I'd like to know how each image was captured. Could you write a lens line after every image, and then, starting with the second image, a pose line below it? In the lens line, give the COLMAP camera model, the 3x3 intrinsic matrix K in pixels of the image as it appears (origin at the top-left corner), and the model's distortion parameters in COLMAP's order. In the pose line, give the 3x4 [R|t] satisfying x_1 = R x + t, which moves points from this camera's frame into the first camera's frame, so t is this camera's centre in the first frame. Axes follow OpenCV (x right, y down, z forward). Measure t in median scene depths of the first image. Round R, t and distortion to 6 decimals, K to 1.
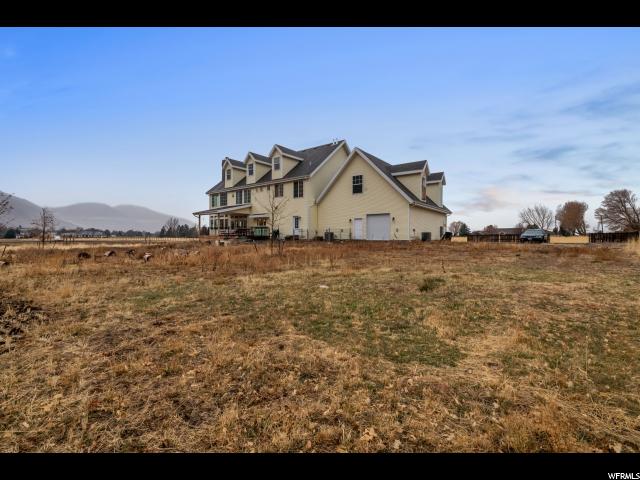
lens RADIAL K [[283.7, 0, 320.1], [0, 283.7, 240.4], [0, 0, 1]] dist [-0.010944, -0.002174]
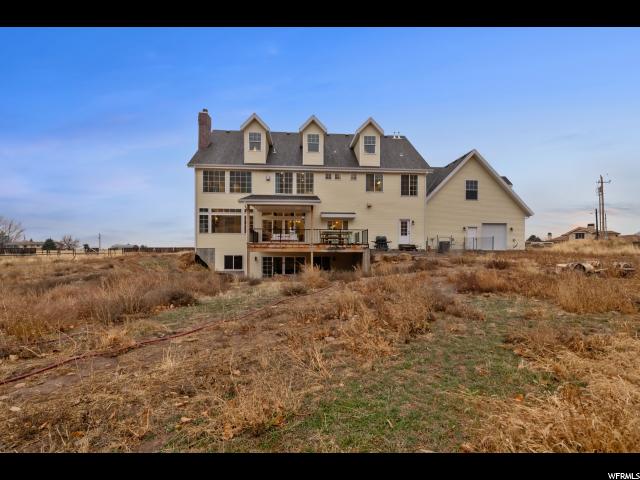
lens RADIAL K [[283.7, 0, 320.0], [0, 283.7, 243.5], [0, 0, 1]] dist [-0.010944, -0.002174]
pose [[0.757083, 0.005955, 0.653292, -0.760313], [0.003224, 0.999912, -0.012851, -0.011547], [-0.653311, 0.011836, 0.756997, 0.567687]]
